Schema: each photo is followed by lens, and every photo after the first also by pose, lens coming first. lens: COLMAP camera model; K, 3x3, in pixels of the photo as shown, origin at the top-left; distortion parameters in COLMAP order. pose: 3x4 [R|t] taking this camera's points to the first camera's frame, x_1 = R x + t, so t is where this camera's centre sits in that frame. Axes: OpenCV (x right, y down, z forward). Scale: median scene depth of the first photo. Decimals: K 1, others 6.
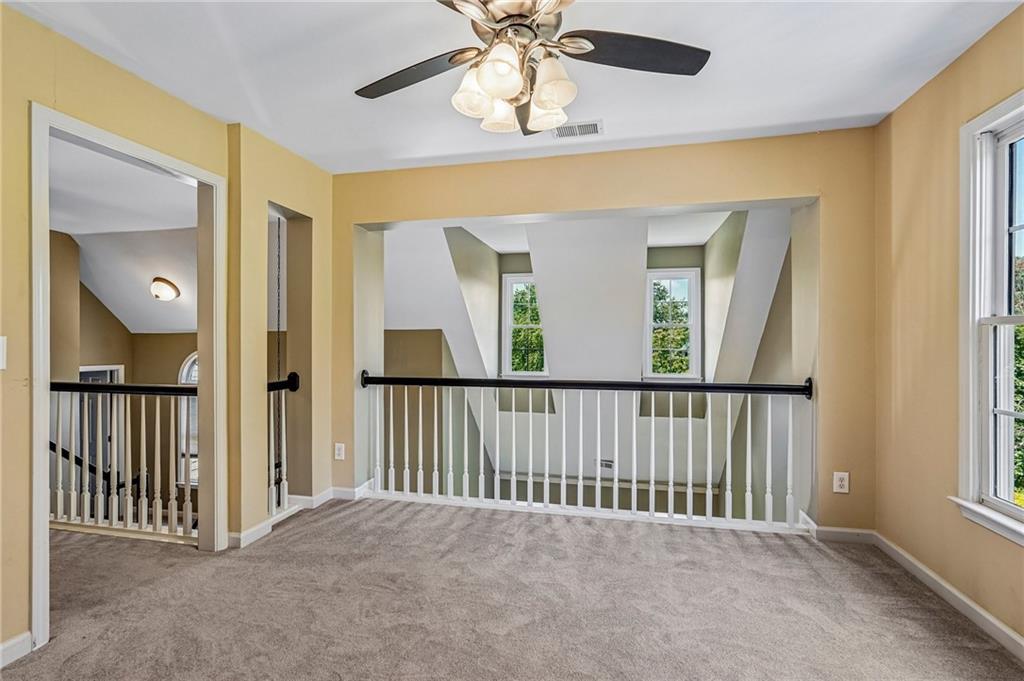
lens RADIAL K [[466.9, 0, 511.5], [0, 466.9, 341.7], [0, 0, 1]] dist [-0.006318, 0.006385]
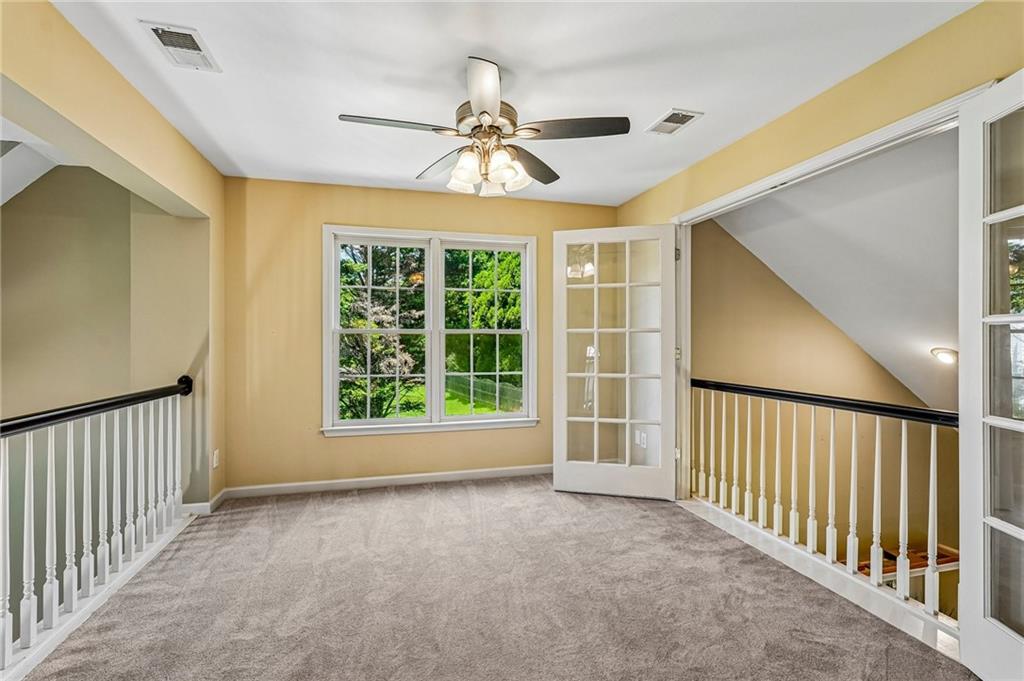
lens RADIAL K [[466.9, 0, 512.5], [0, 466.9, 344.6], [0, 0, 1]] dist [-0.006318, 0.006385]
pose [[-0.487001, -0.000470, 0.873402, -0.756544], [0.003989, 0.999988, 0.002763, 0.005017], [-0.873393, 0.004830, -0.486993, 0.949982]]
